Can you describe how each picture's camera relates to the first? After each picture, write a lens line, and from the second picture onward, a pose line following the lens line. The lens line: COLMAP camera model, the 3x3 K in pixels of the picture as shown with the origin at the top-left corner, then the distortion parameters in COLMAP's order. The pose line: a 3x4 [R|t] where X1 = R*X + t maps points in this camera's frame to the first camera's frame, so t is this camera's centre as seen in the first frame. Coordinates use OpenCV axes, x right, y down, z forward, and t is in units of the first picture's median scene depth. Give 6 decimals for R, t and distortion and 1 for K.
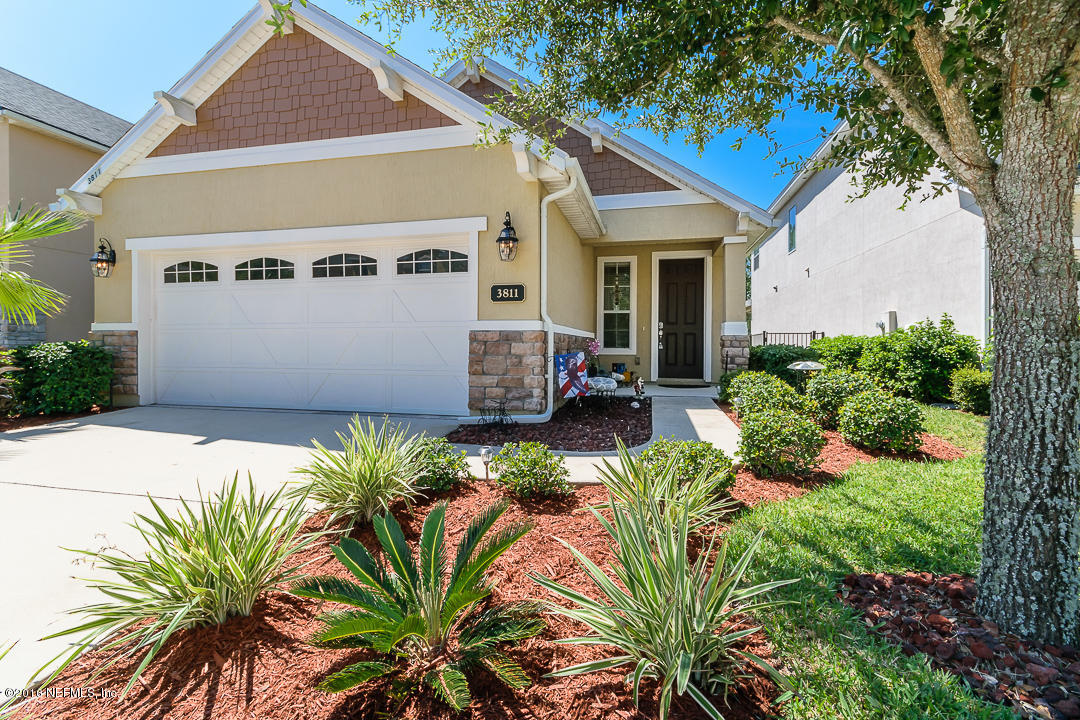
lens RADIAL K [[490.8, 0, 539.0], [0, 490.8, 352.4], [0, 0, 1]] dist [0.007468, 0.000953]
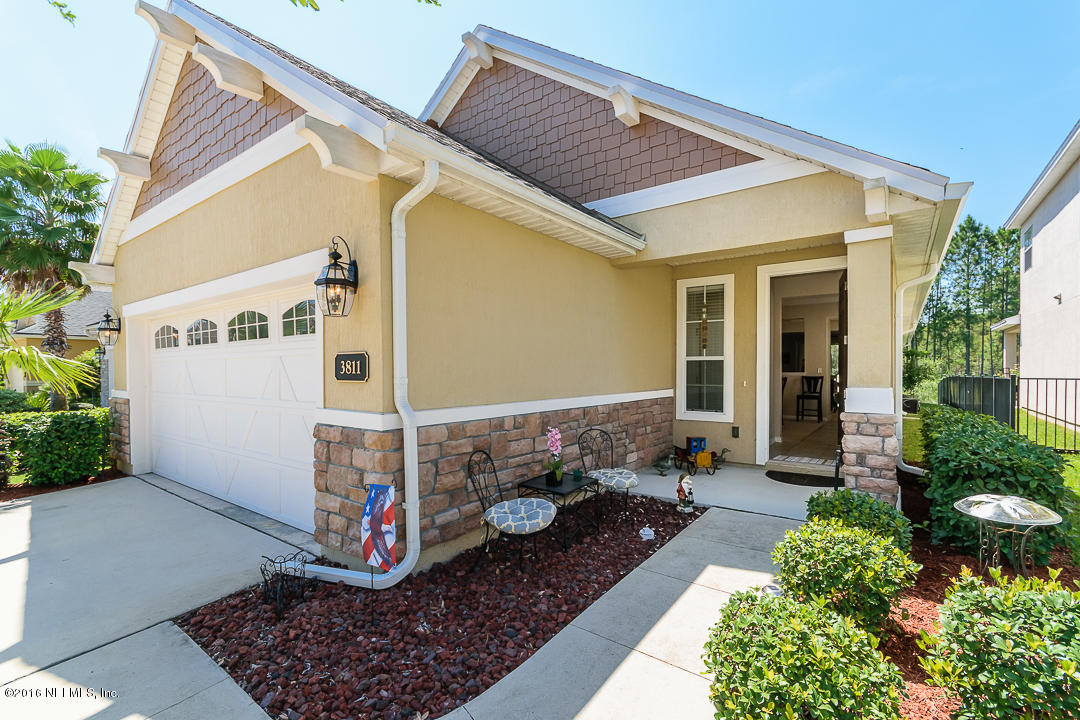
lens RADIAL K [[490.8, 0, 541.1], [0, 490.8, 381.4], [0, 0, 1]] dist [0.007468, 0.000953]
pose [[0.919518, 0.001666, -0.393044, 0.303150], [0.002609, 0.999943, 0.010344, -0.081320], [0.393039, -0.010537, 0.919461, 0.391070]]
